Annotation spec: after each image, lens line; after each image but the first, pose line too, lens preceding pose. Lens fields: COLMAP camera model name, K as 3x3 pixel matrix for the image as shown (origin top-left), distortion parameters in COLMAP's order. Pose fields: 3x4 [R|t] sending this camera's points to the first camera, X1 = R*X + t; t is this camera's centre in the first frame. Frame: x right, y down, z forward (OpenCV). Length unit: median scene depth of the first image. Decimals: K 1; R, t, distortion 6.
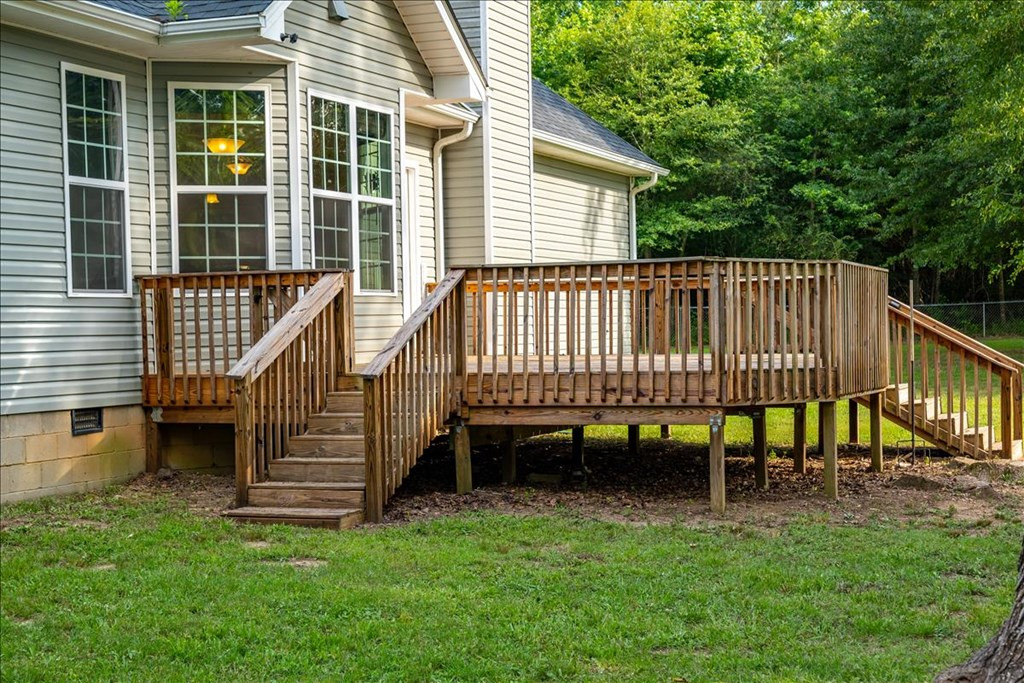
lens RADIAL K [[1819.7, 0, 512.0], [0, 1819.7, 341.5], [0, 0, 1]] dist [0.048073, 0.083845]
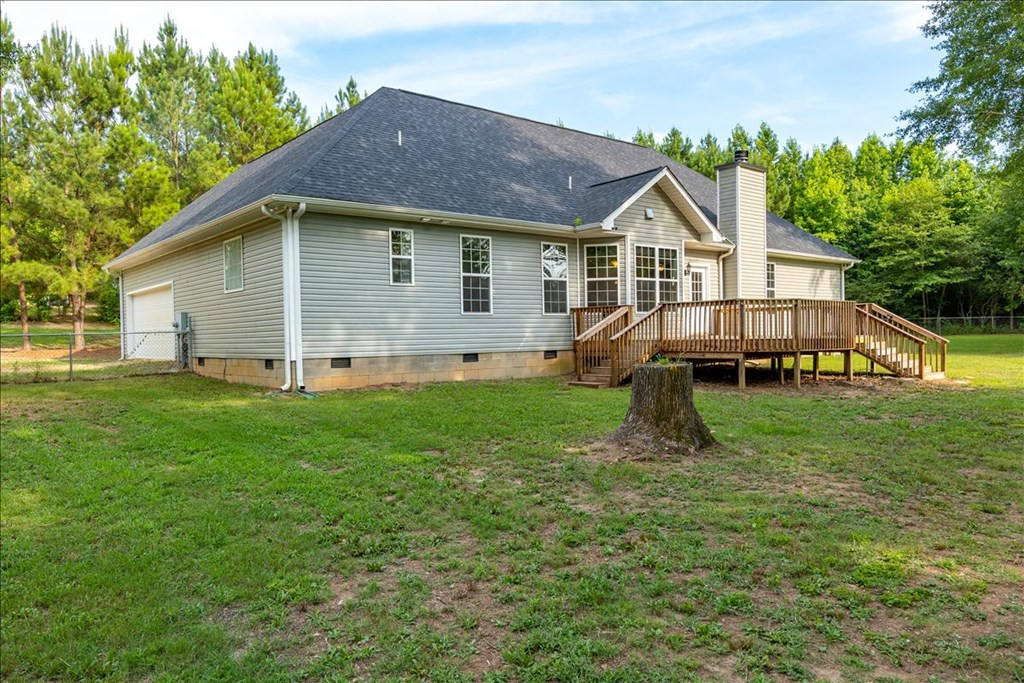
lens RADIAL K [[735.4, 0, 512.0], [0, 735.4, 341.5], [0, 0, 1]] dist [-0.004063, -0.000725]
pose [[0.873785, 0.007656, -0.486252, 0.296359], [-0.002717, 0.999937, 0.010862, 0.006688], [0.486304, -0.008170, 0.873751, -0.132184]]
